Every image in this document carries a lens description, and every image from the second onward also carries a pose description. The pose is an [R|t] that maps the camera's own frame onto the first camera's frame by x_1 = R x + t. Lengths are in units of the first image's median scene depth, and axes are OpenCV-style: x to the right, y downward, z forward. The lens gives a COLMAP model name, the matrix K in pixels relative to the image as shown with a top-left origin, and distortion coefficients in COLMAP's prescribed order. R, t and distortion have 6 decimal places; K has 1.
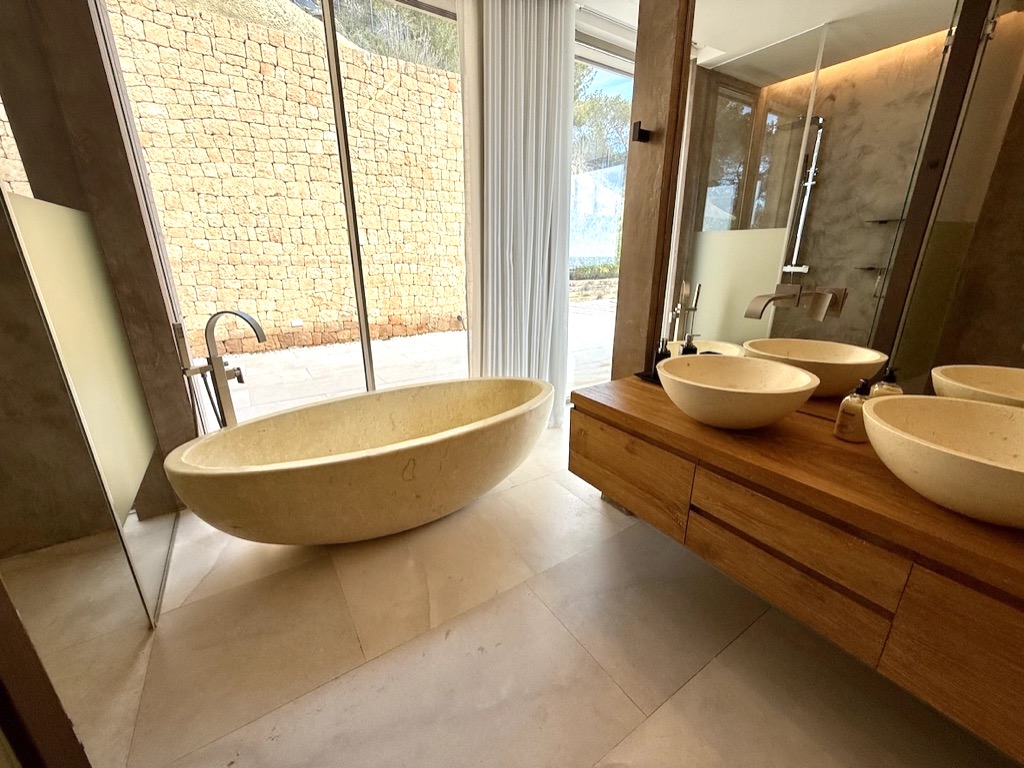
lens RADIAL K [[408.1, 0, 509.4], [0, 408.1, 384.3], [0, 0, 1]] dist [0.001115, 0.000027]
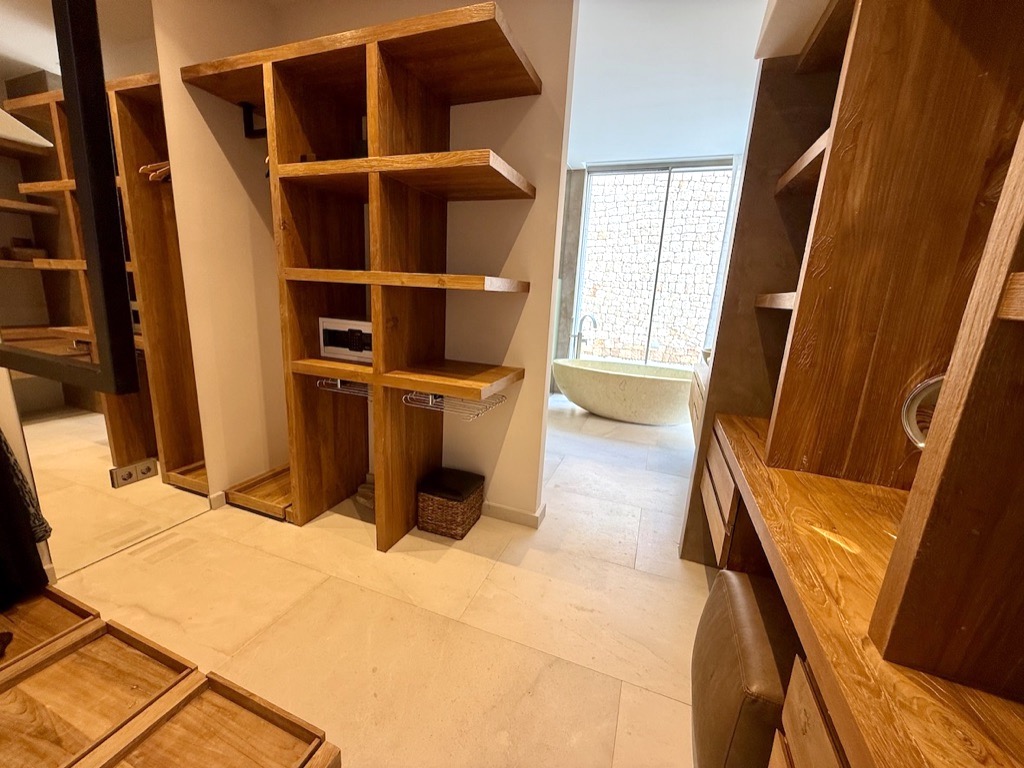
lens RADIAL K [[408.1, 0, 509.4], [0, 408.1, 384.3], [0, 0, 1]] dist [0.001115, 0.000027]
pose [[0.592374, 0.212312, -0.777185, 0.374438], [-0.295993, 0.954543, 0.035156, 0.098138], [0.749320, 0.209216, 0.628289, -0.310902]]
